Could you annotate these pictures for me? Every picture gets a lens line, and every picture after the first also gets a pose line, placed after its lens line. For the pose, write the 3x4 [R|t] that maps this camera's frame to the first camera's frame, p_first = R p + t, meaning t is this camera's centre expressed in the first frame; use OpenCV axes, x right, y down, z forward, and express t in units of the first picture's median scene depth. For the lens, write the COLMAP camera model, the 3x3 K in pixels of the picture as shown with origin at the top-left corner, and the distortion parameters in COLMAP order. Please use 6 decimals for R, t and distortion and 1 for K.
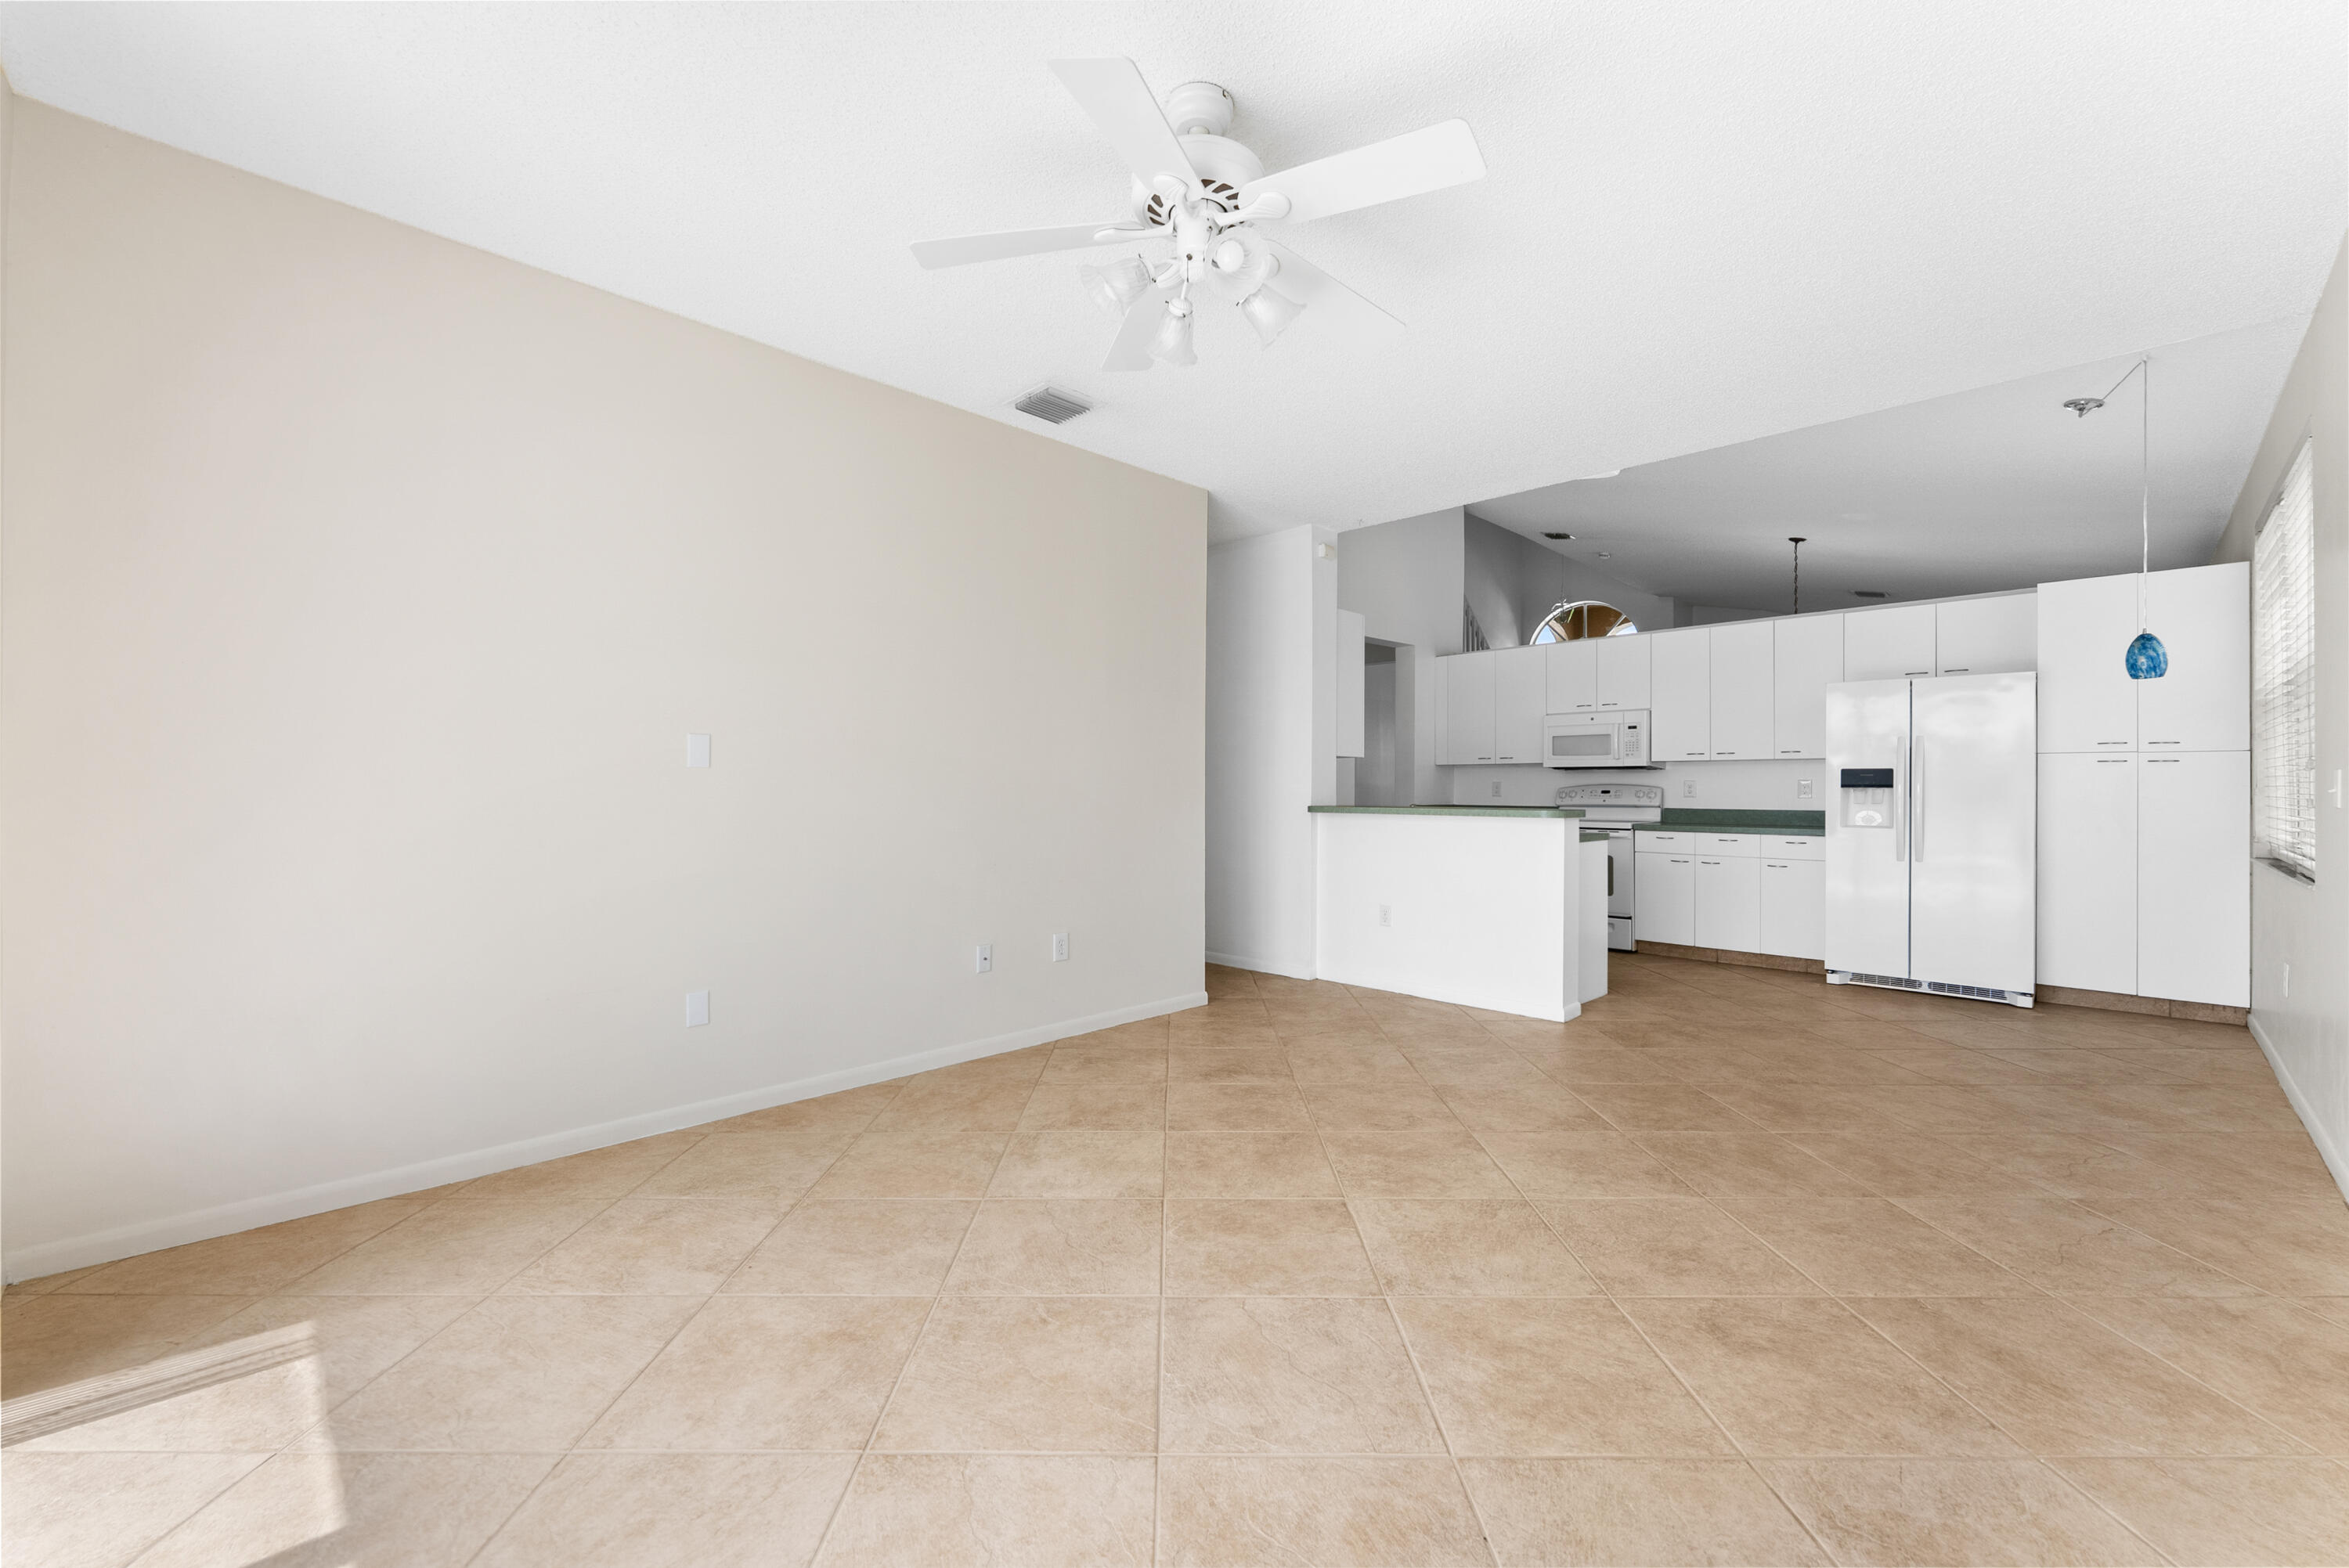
lens RADIAL K [[940.8, 0, 1167.7], [0, 940.8, 782.2], [0, 0, 1]] dist [-0.004365, -0.000036]
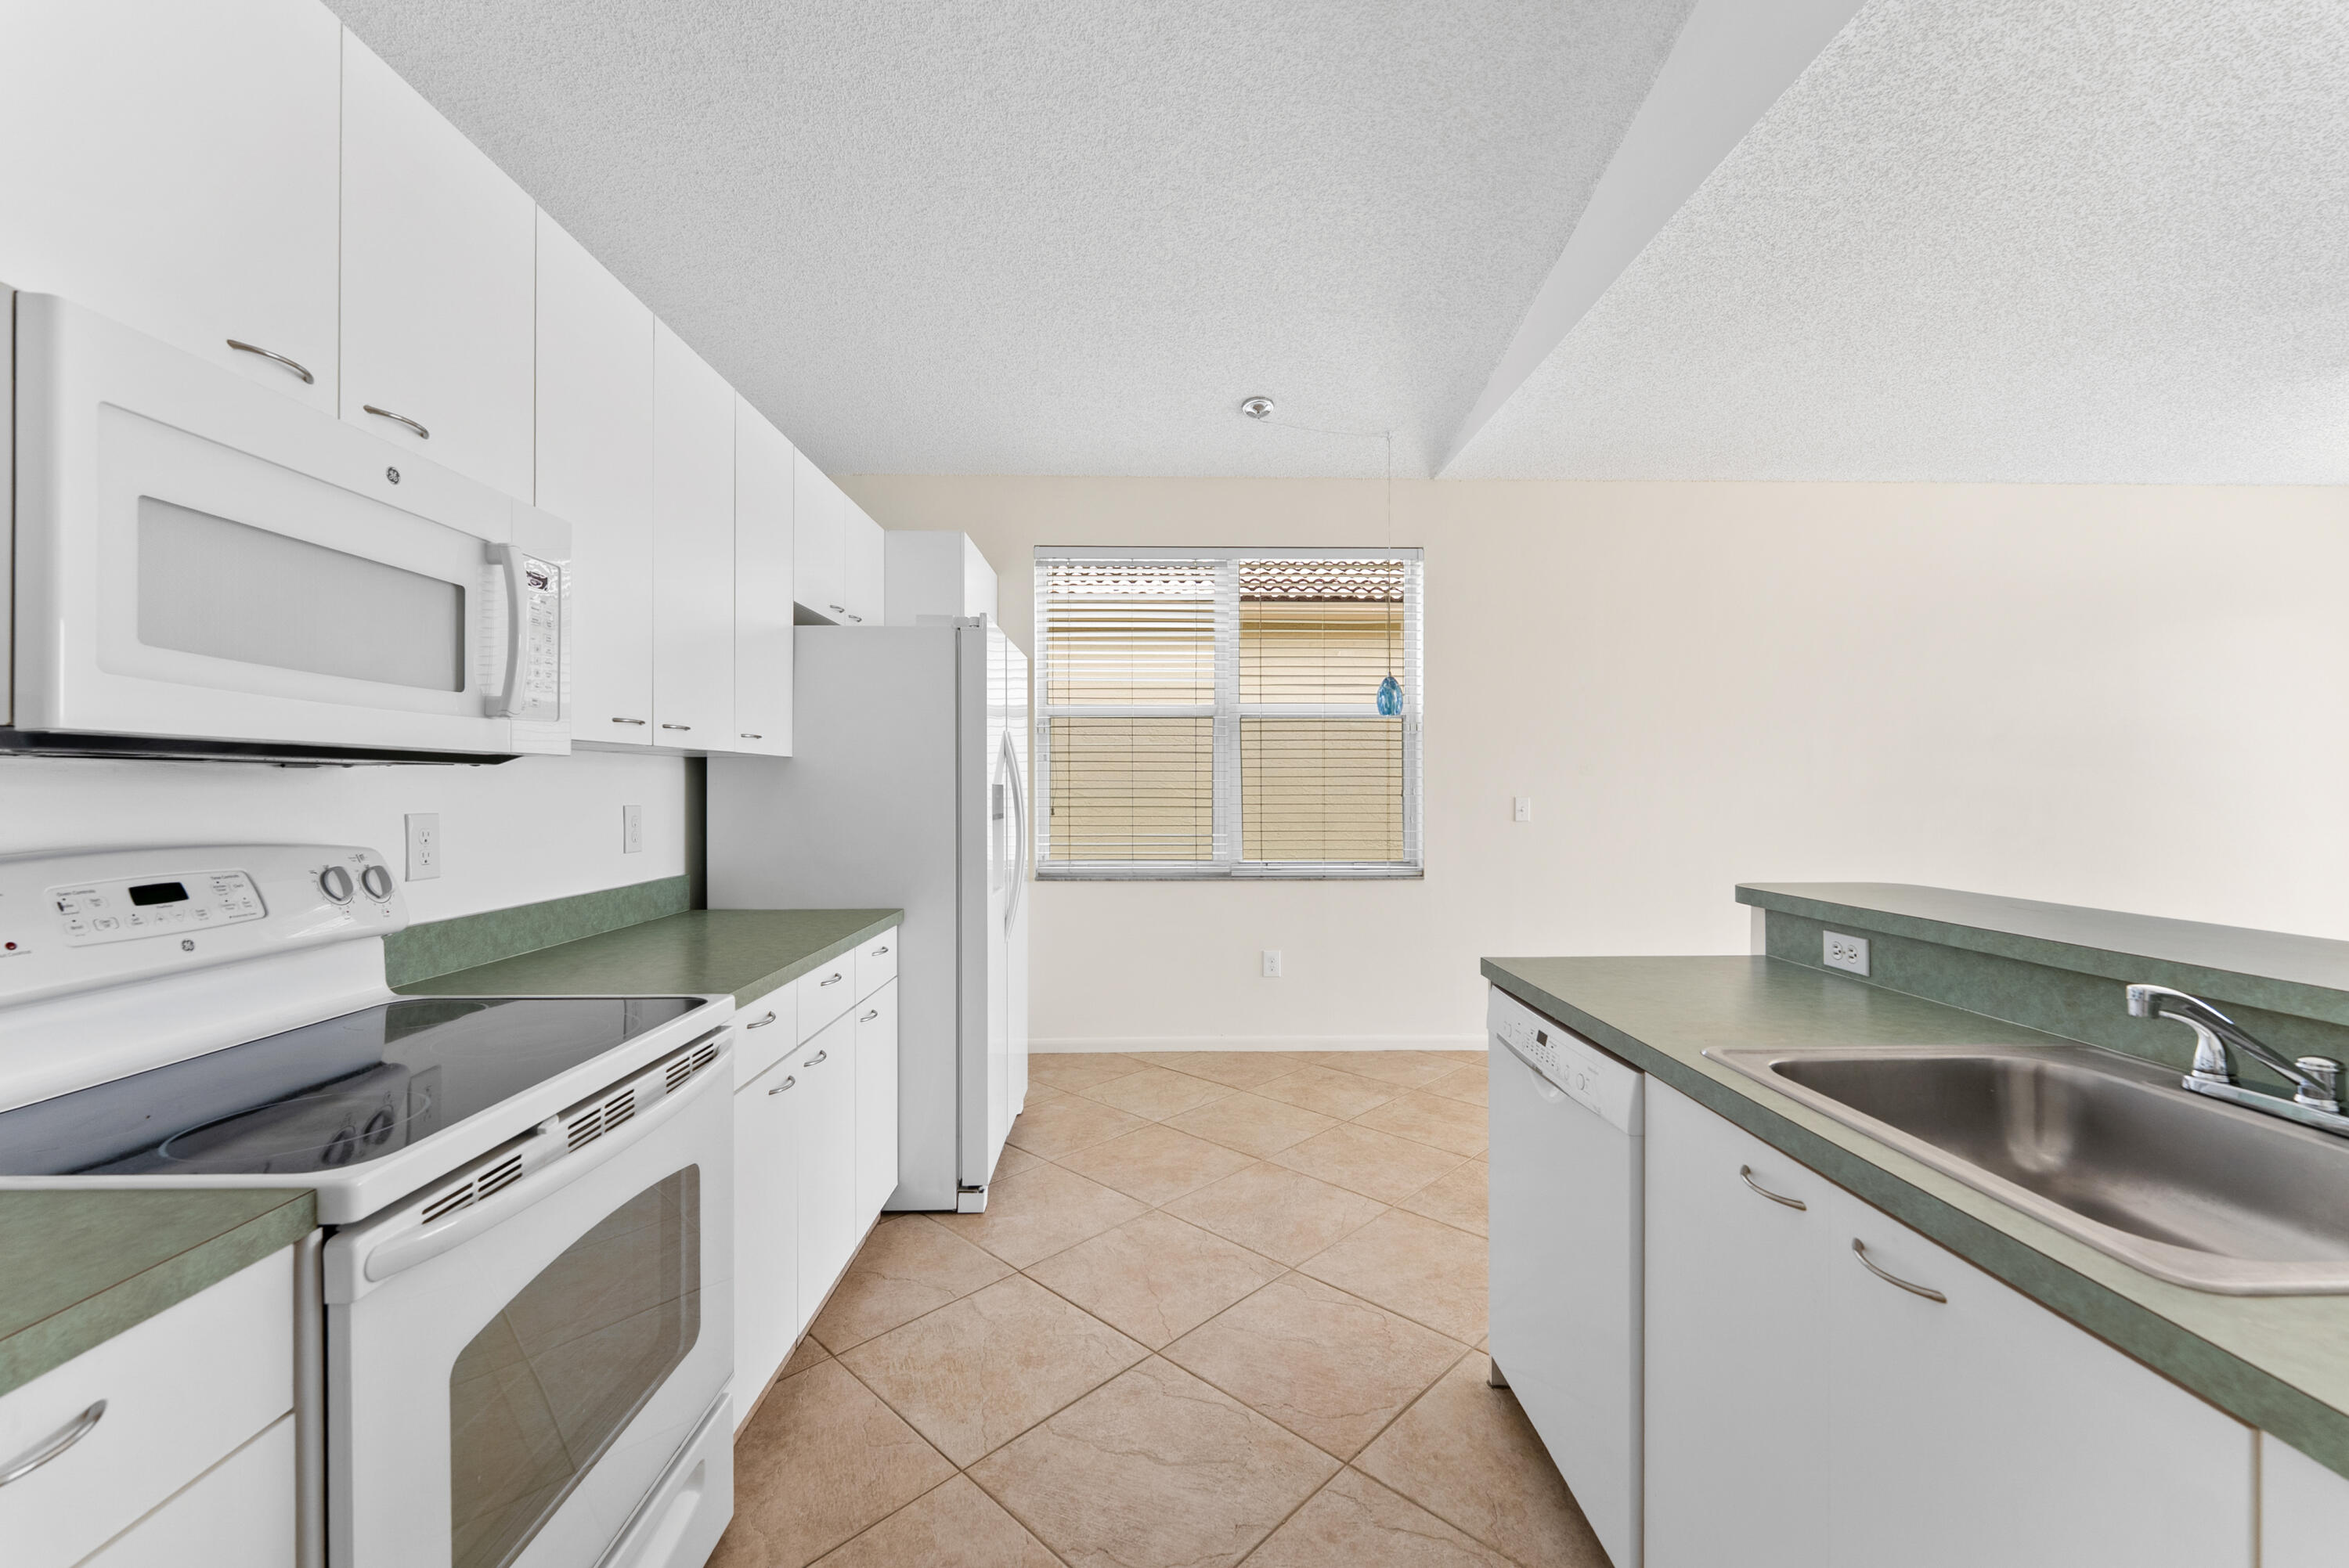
lens RADIAL K [[940.8, 0, 1173.5], [0, 940.8, 784.6], [0, 0, 1]] dist [-0.004365, -0.000036]
pose [[-0.715191, 0.001716, 0.698927, 0.293071], [-0.001454, 0.999991, -0.003943, -0.011852], [-0.698927, -0.003837, -0.715183, 1.328761]]
